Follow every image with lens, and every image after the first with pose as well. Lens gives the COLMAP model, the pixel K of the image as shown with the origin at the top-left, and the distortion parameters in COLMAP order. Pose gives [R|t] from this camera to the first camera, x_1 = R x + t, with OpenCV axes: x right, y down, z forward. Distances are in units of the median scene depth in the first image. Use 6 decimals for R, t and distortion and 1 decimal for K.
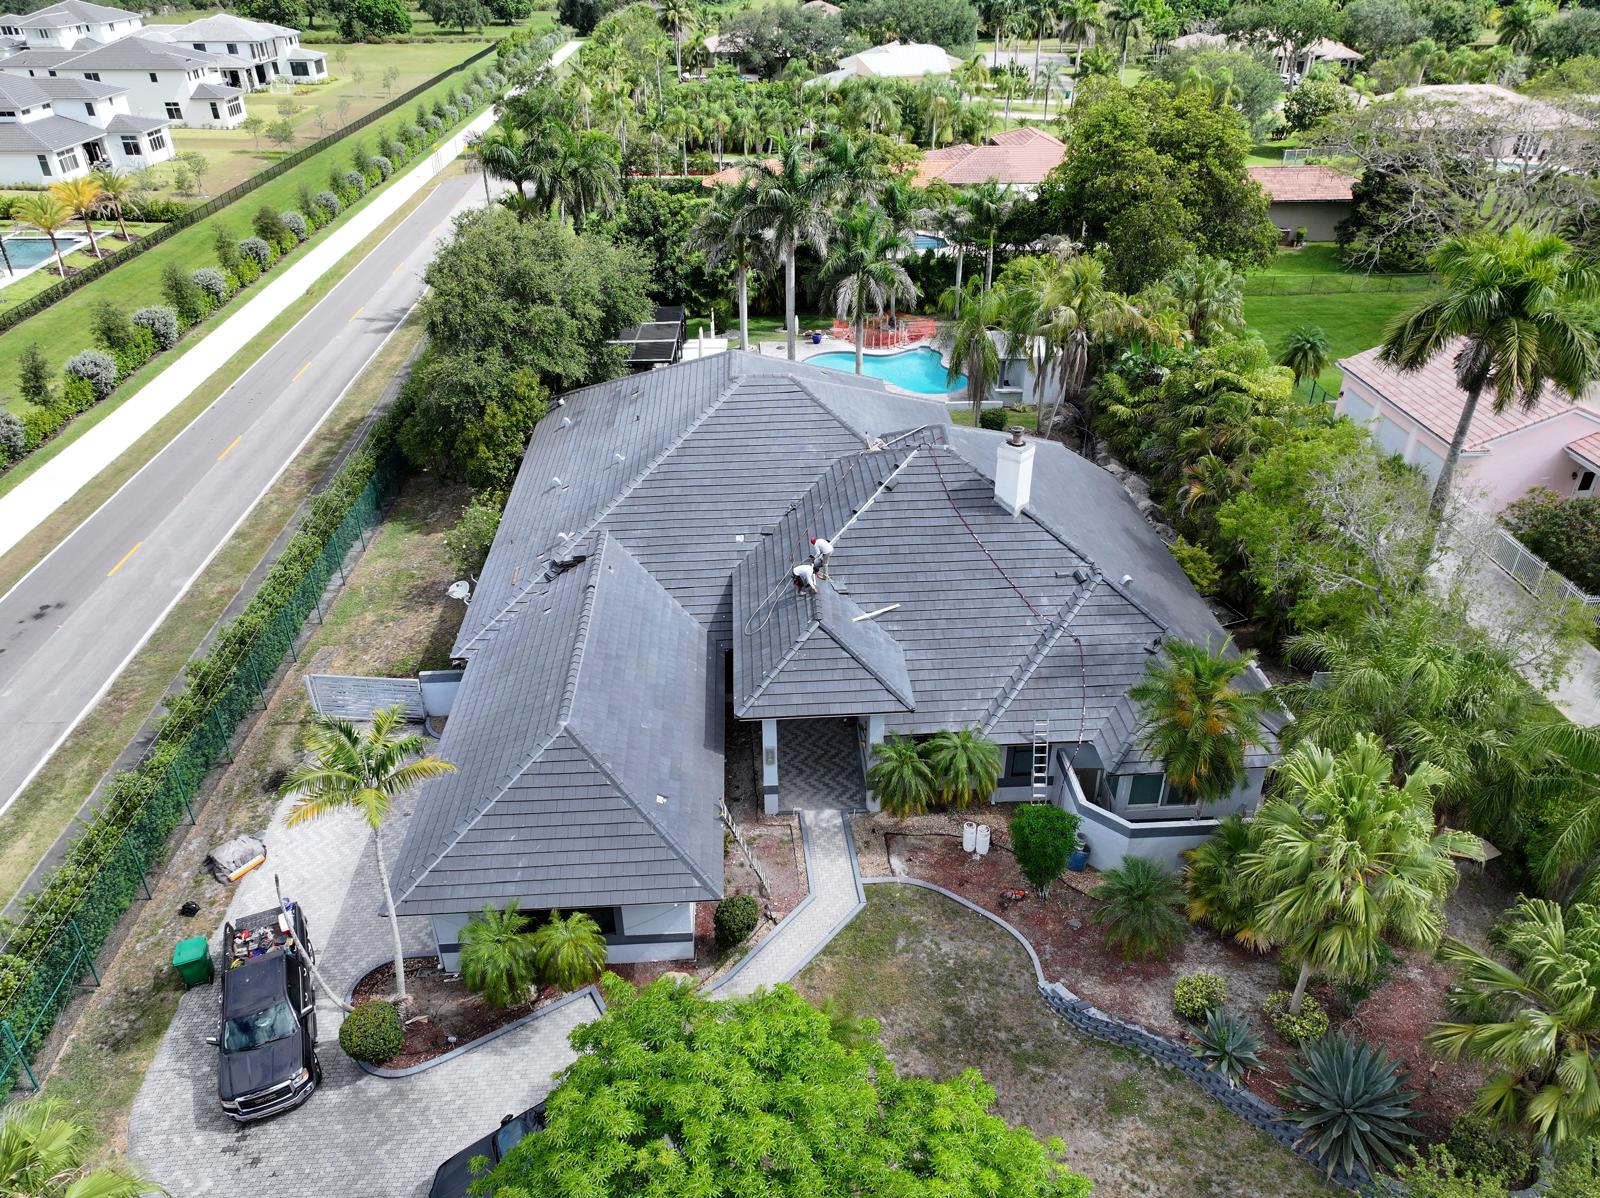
lens RADIAL K [[1129.2, 0, 800.0], [0, 1129.2, 599.0], [0, 0, 1]] dist [-0.003199, 0.016609]
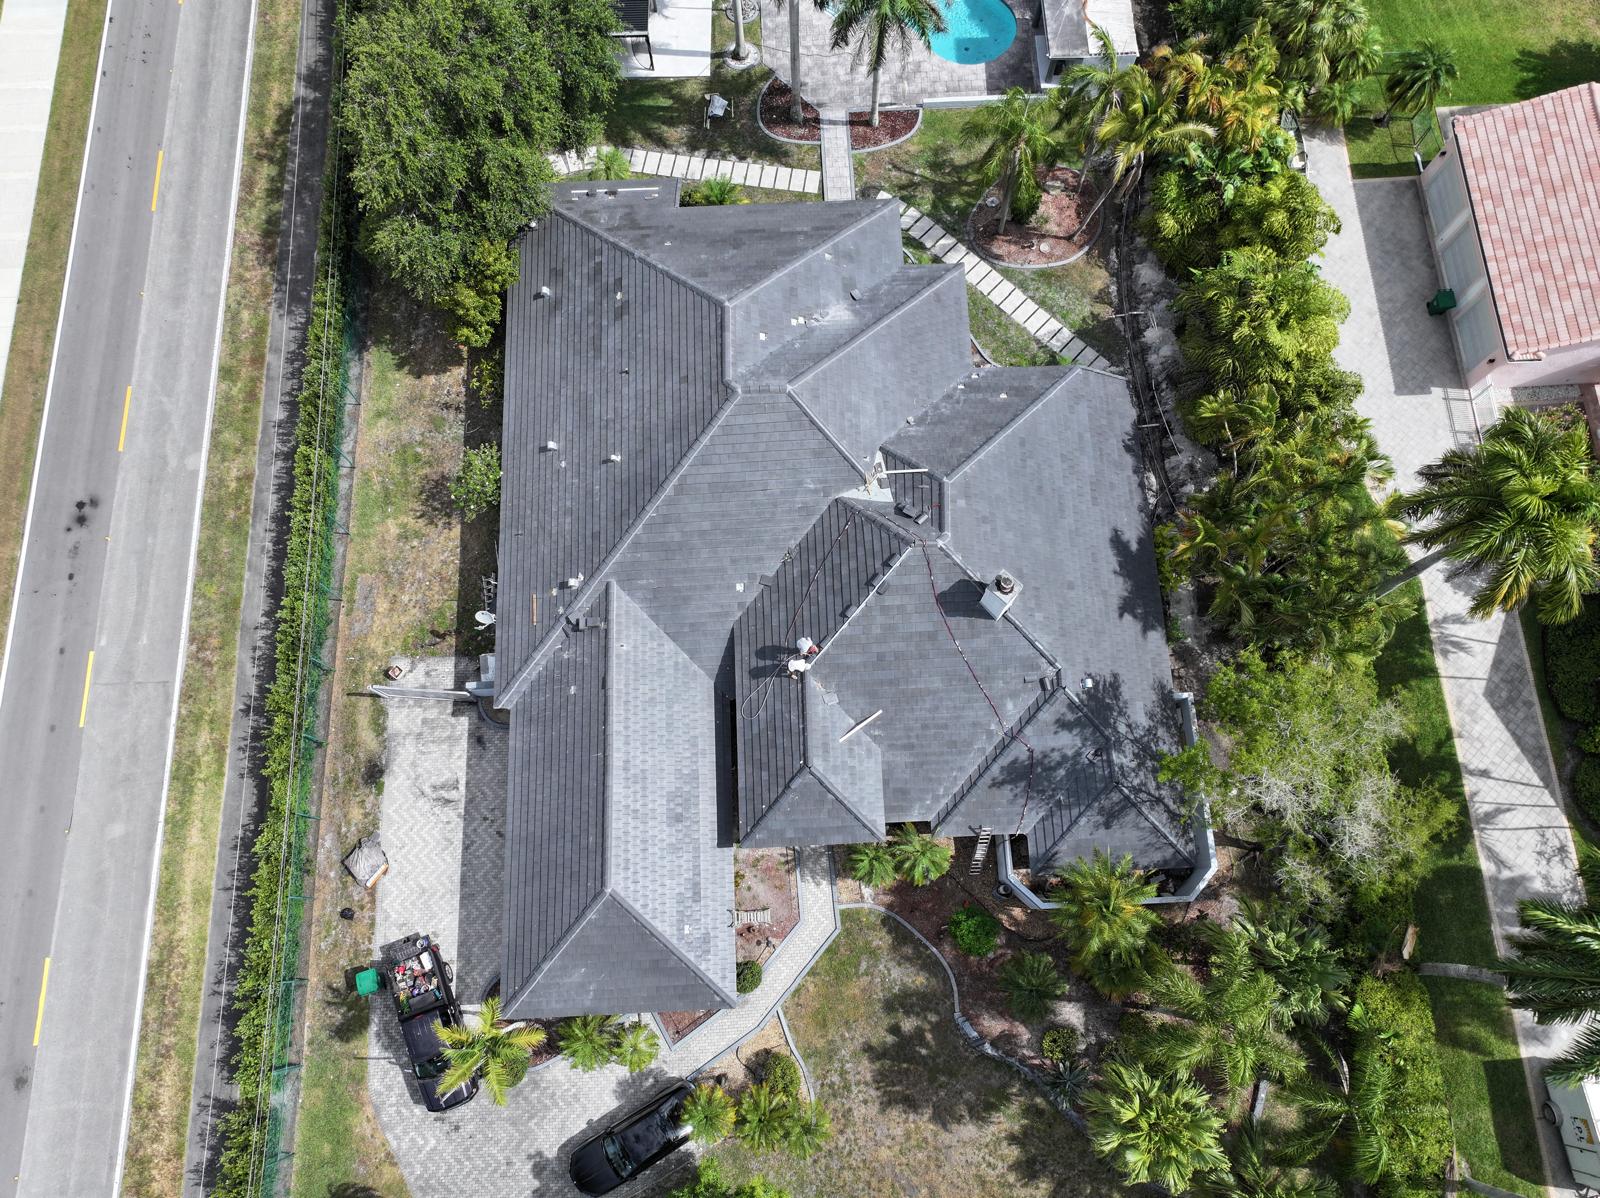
lens RADIAL K [[1129.2, 0, 800.0], [0, 1129.2, 599.0], [0, 0, 1]] dist [-0.003199, 0.016609]
pose [[0.999880, 0.013105, -0.008223, 0.013322], [-0.004031, 0.733825, 0.679327, -0.833572], [0.014937, -0.679212, 0.733790, 0.231808]]
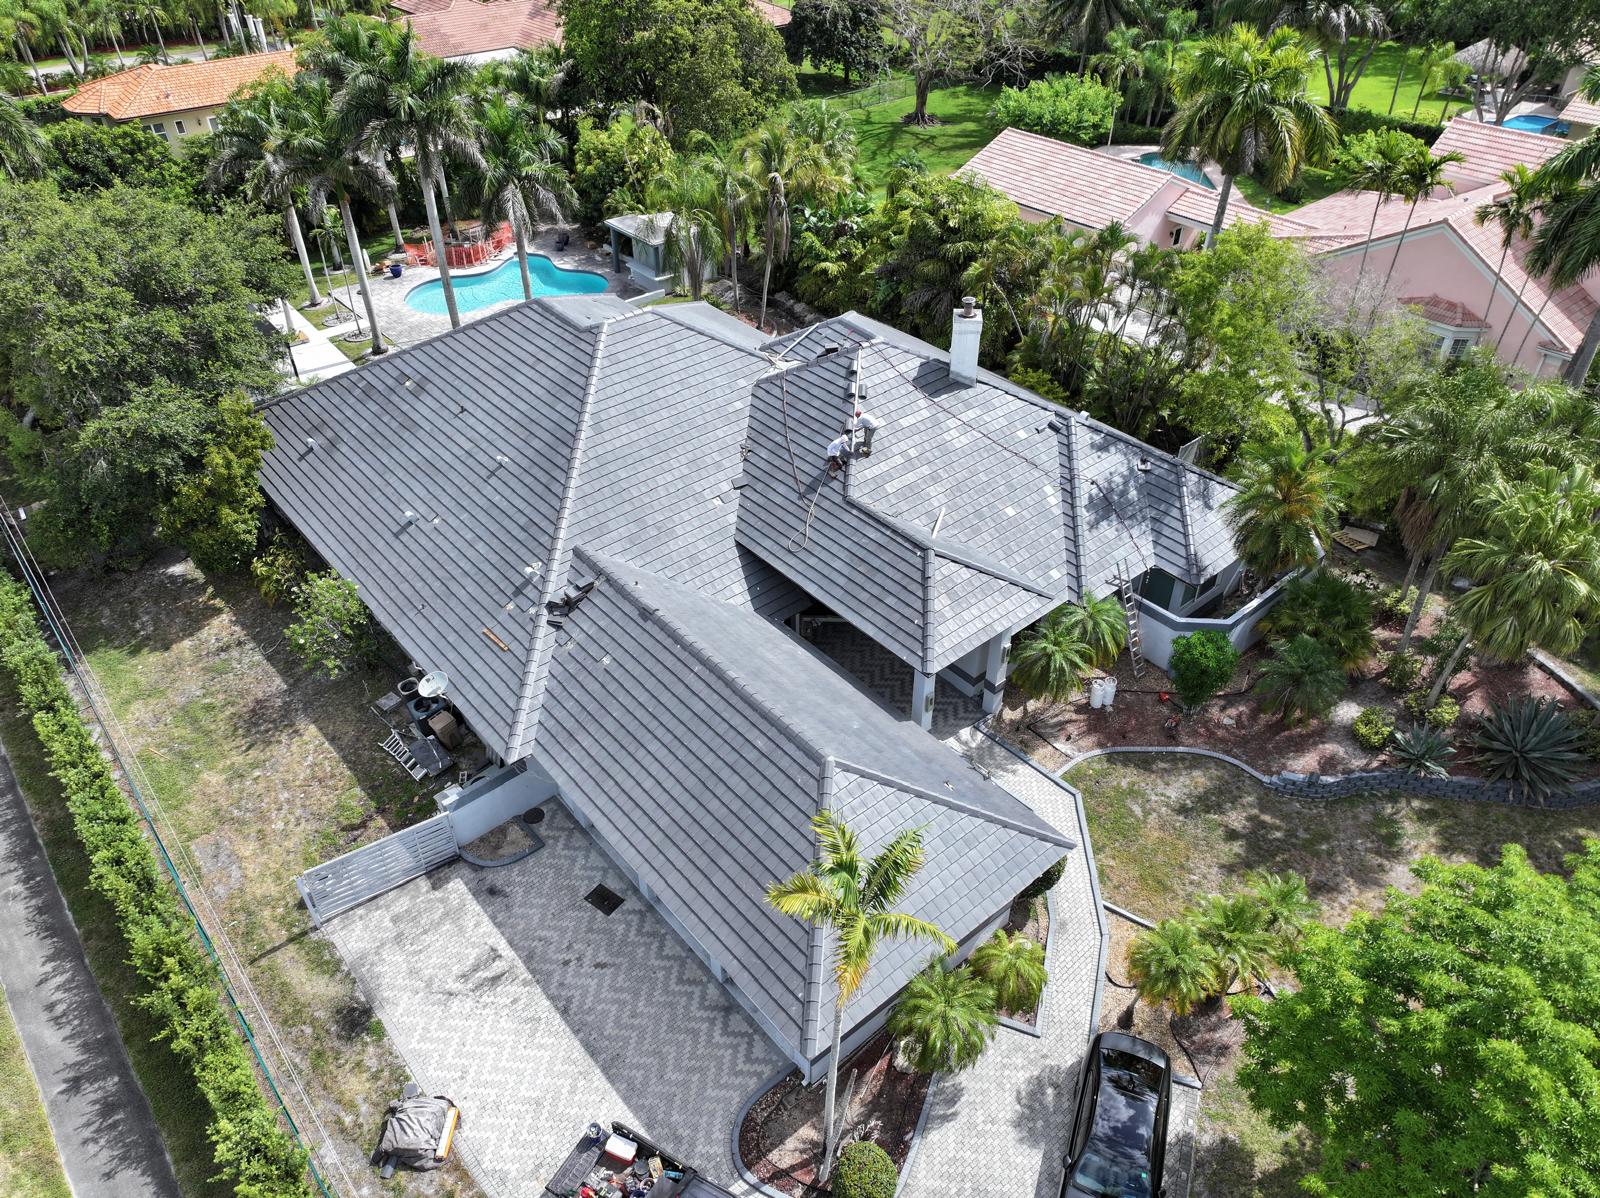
lens RADIAL K [[1125.4, 0, 800.0], [0, 1125.4, 599.0], [0, 0, 1]] dist [-0.001275, 0.006028]
pose [[0.798761, -0.368222, 0.475808, -0.485195], [0.312124, 0.929707, 0.195510, -0.146556], [-0.514353, -0.007654, 0.857544, 0.231792]]
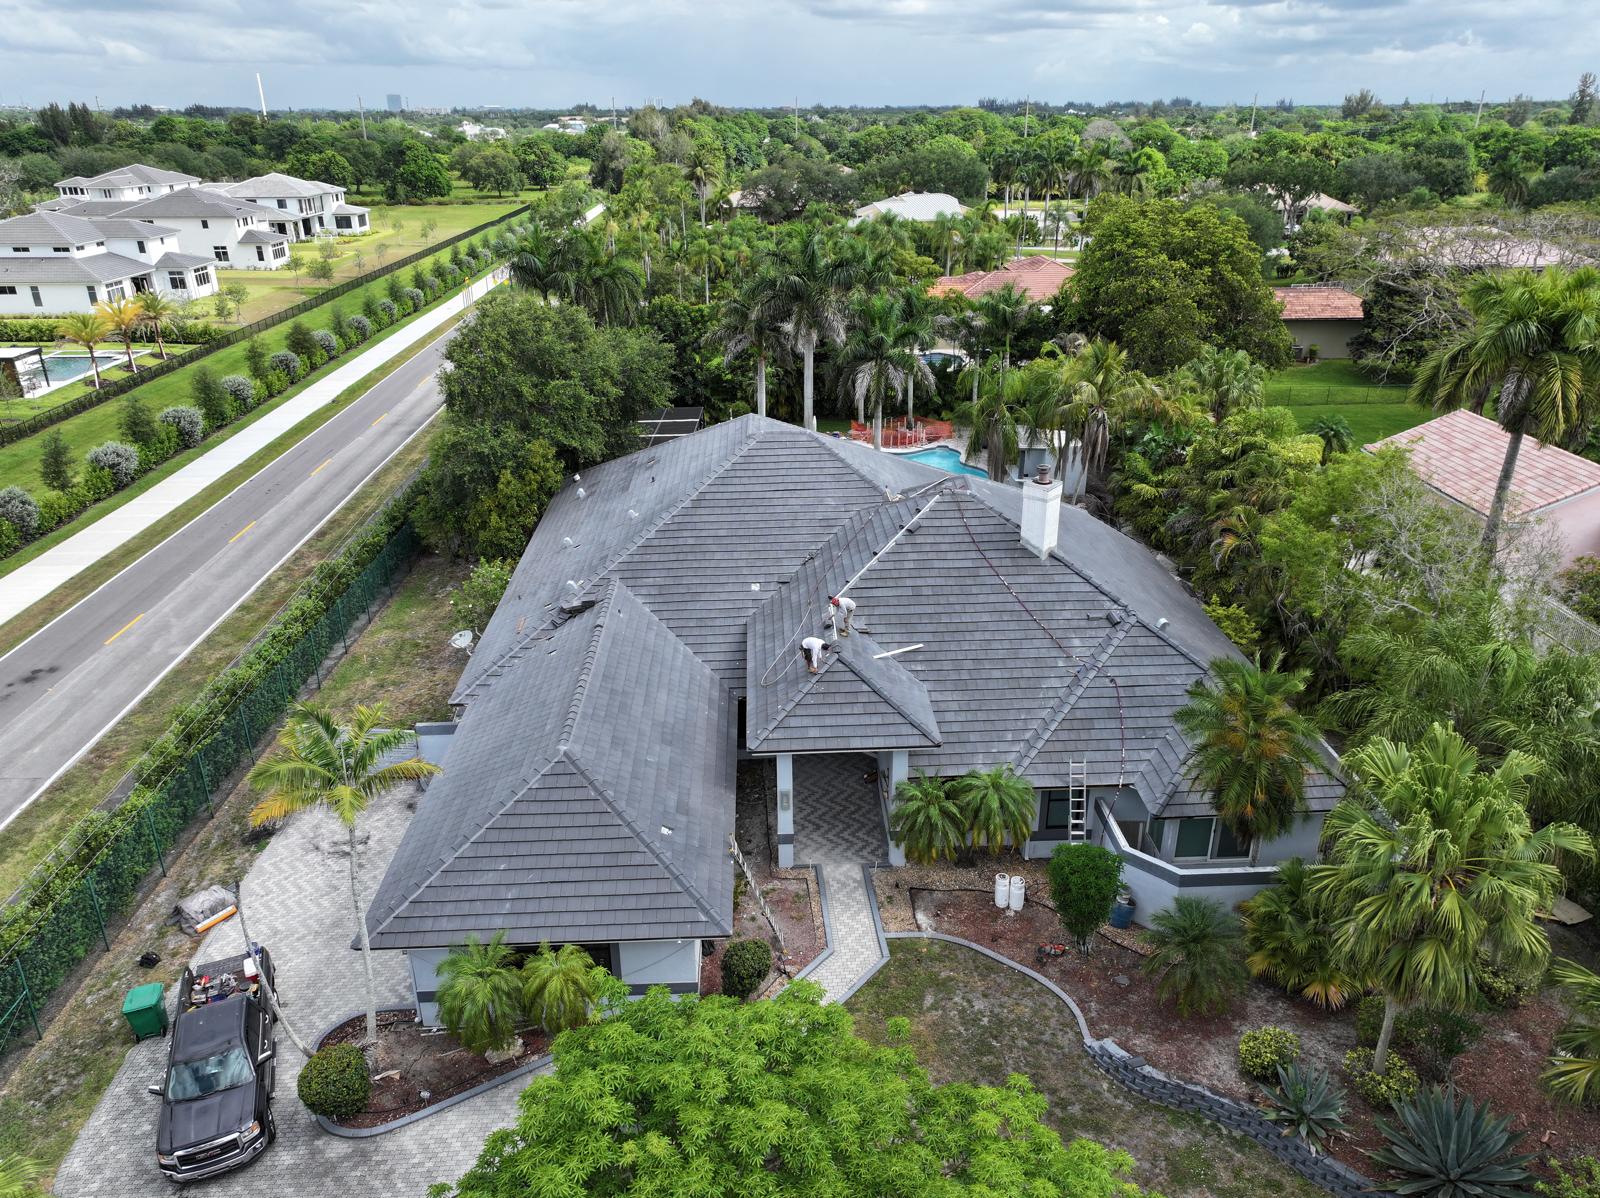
lens RADIAL K [[1129.2, 0, 800.0], [0, 1129.2, 599.0], [0, 0, 1]] dist [-0.003199, 0.016609]
pose [[0.999881, 0.004401, -0.014788, -0.001106], [-0.006374, 0.990668, -0.136146, 0.093738], [0.014051, 0.136224, 0.990578, 0.053729]]
